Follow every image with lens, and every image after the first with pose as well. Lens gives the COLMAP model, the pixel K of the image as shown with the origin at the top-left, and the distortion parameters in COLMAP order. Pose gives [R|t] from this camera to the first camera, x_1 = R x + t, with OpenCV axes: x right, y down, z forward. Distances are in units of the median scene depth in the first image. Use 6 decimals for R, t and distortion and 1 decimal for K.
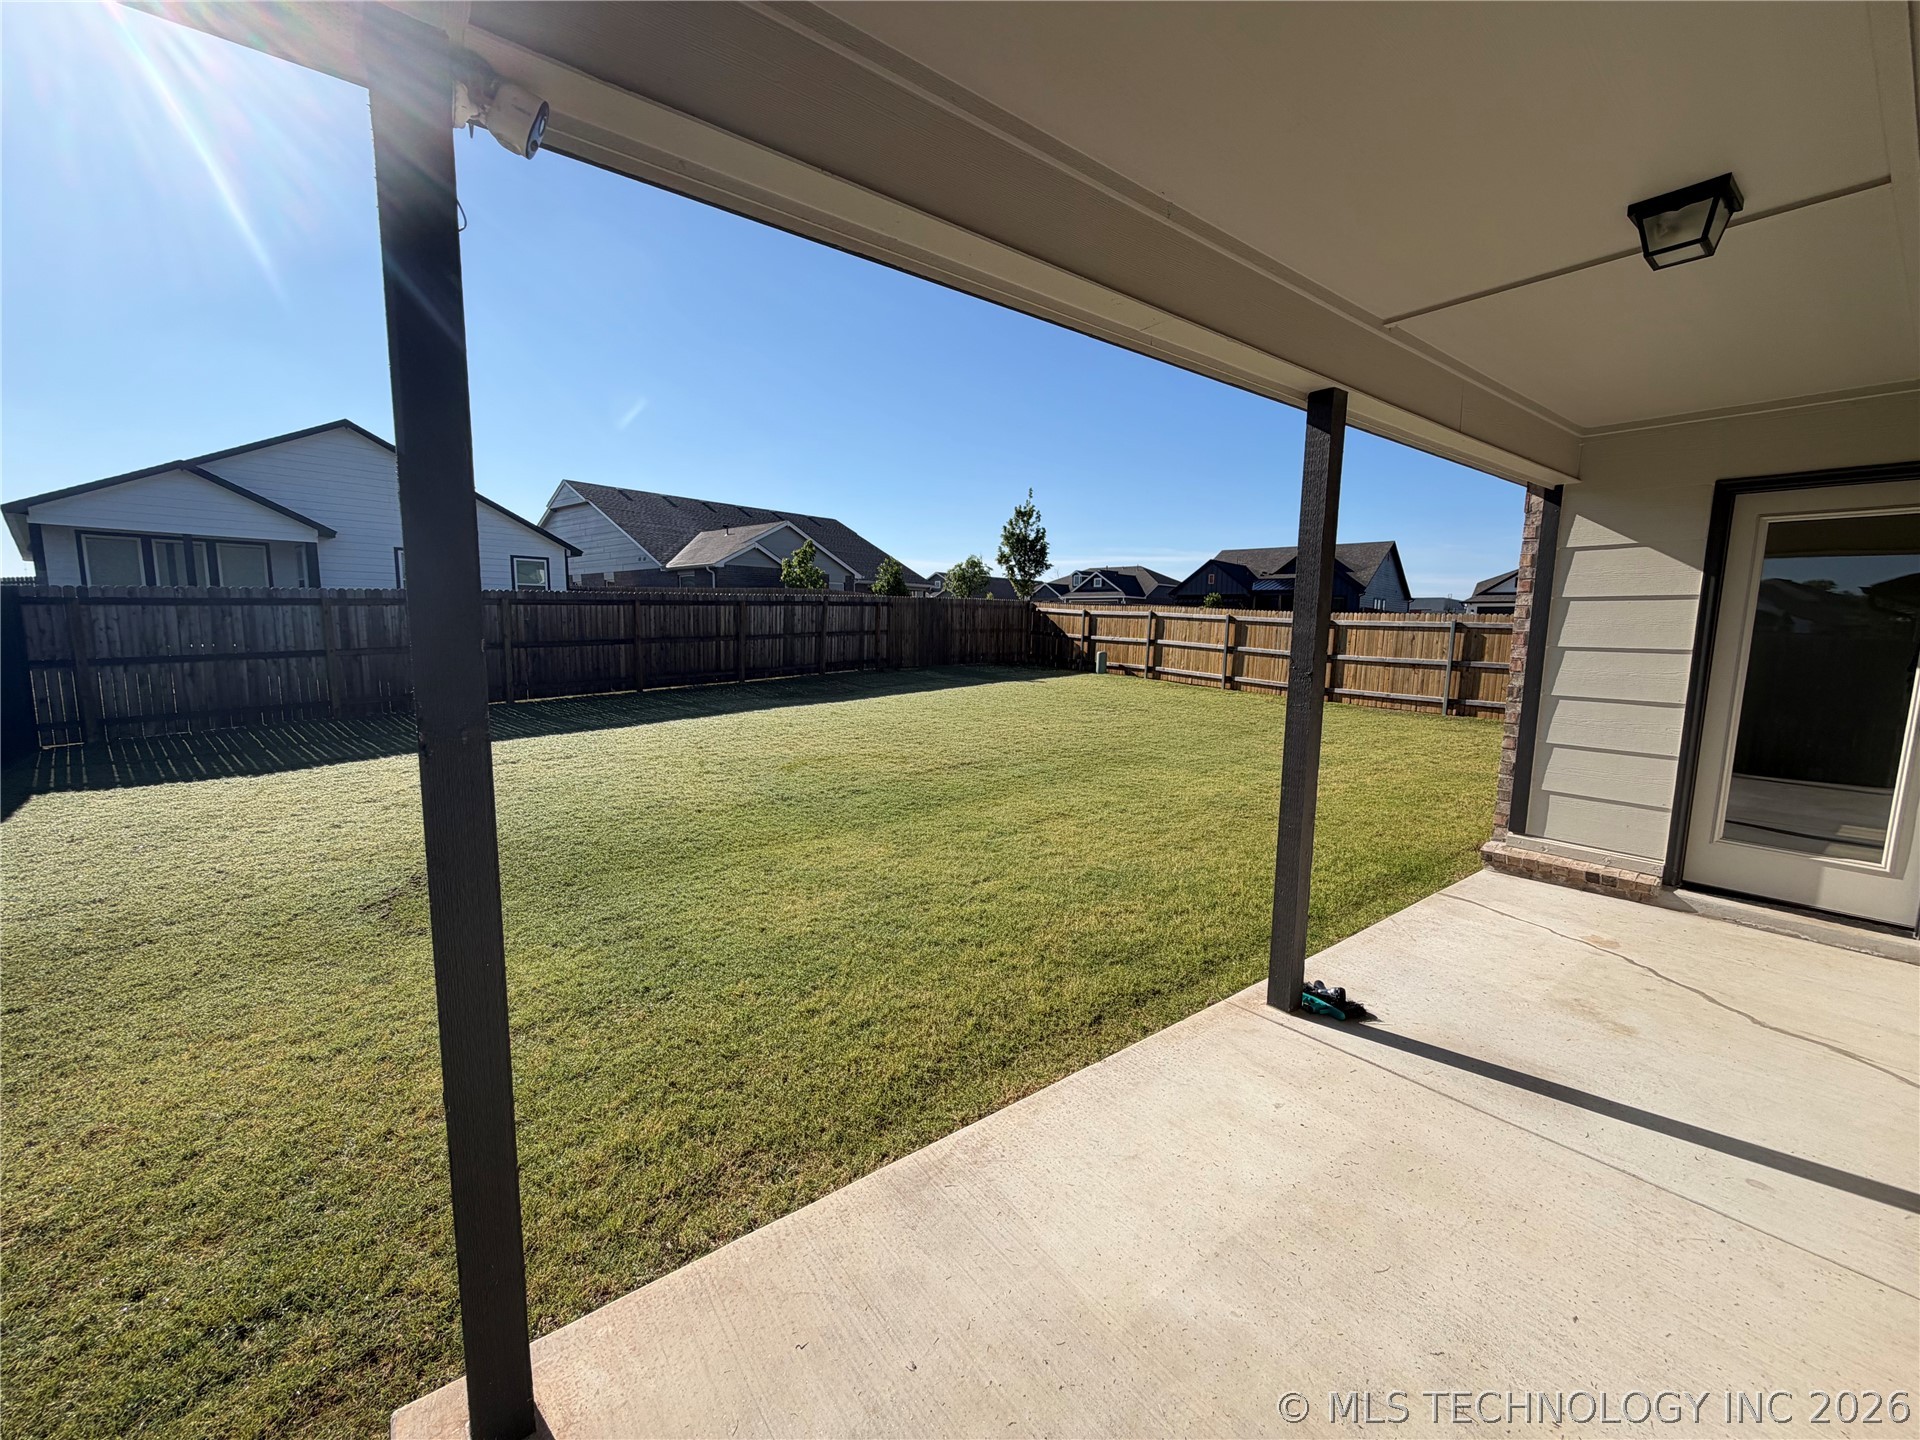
lens RADIAL K [[771.5, 0, 960.0], [0, 771.5, 720.0], [0, 0, 1]] dist [-0.001031, 0.000347]
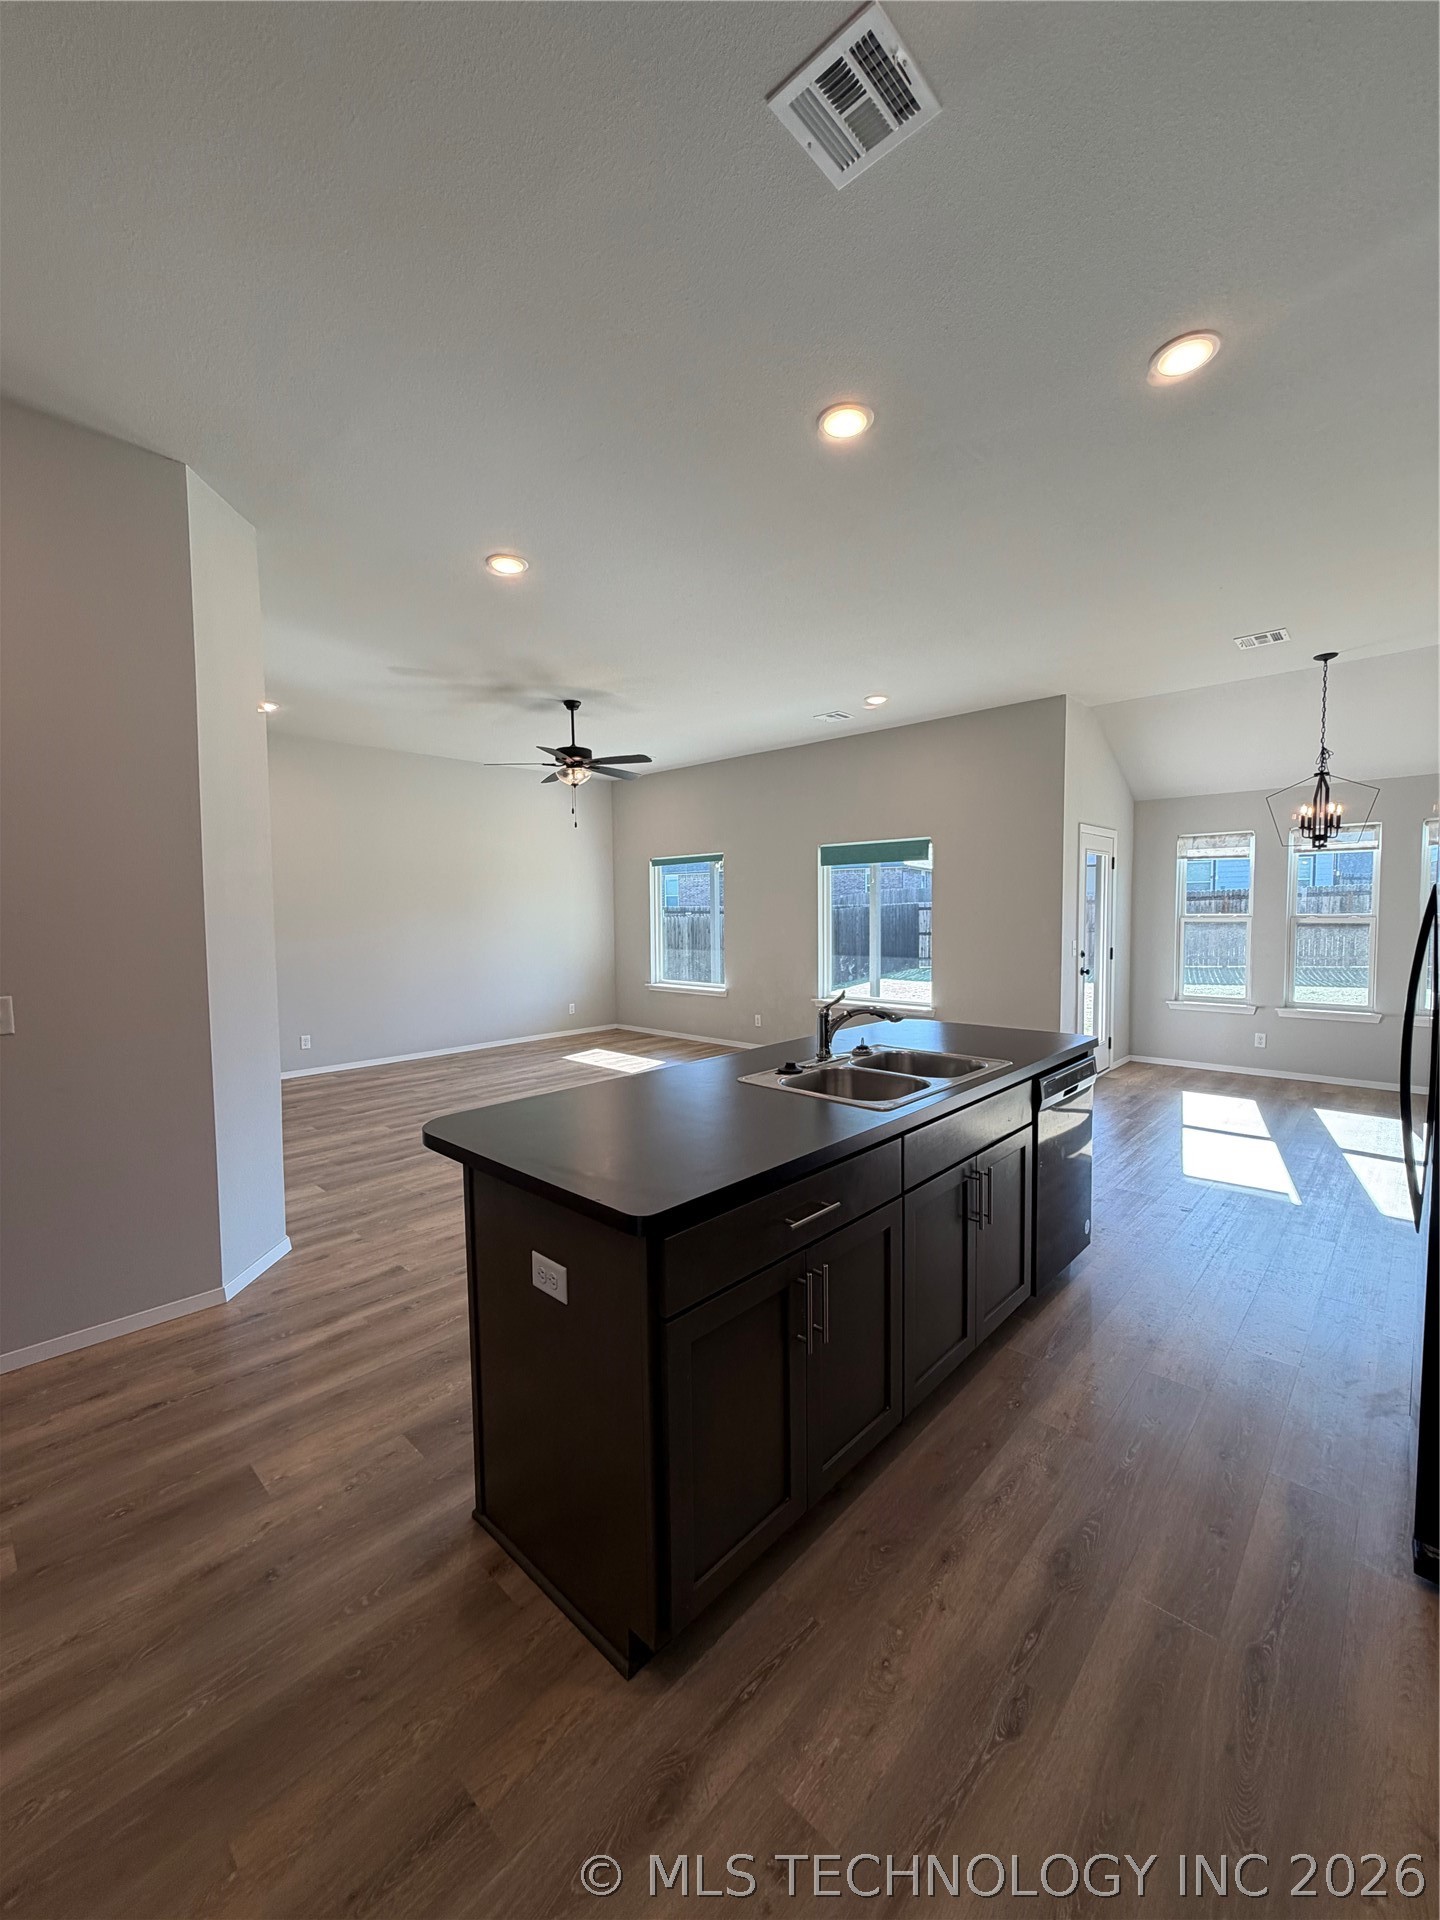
lens RADIAL K [[763.2, 0, 719.6], [0, 763.2, 956.0], [0, 0, 1]] dist [-0.000596, 0.000452]
pose [[0.175556, 0.044927, -0.983444, 0.725136], [-0.110283, 0.993568, 0.025703, 0.004695], [0.978273, 0.103945, 0.179381, -0.043371]]
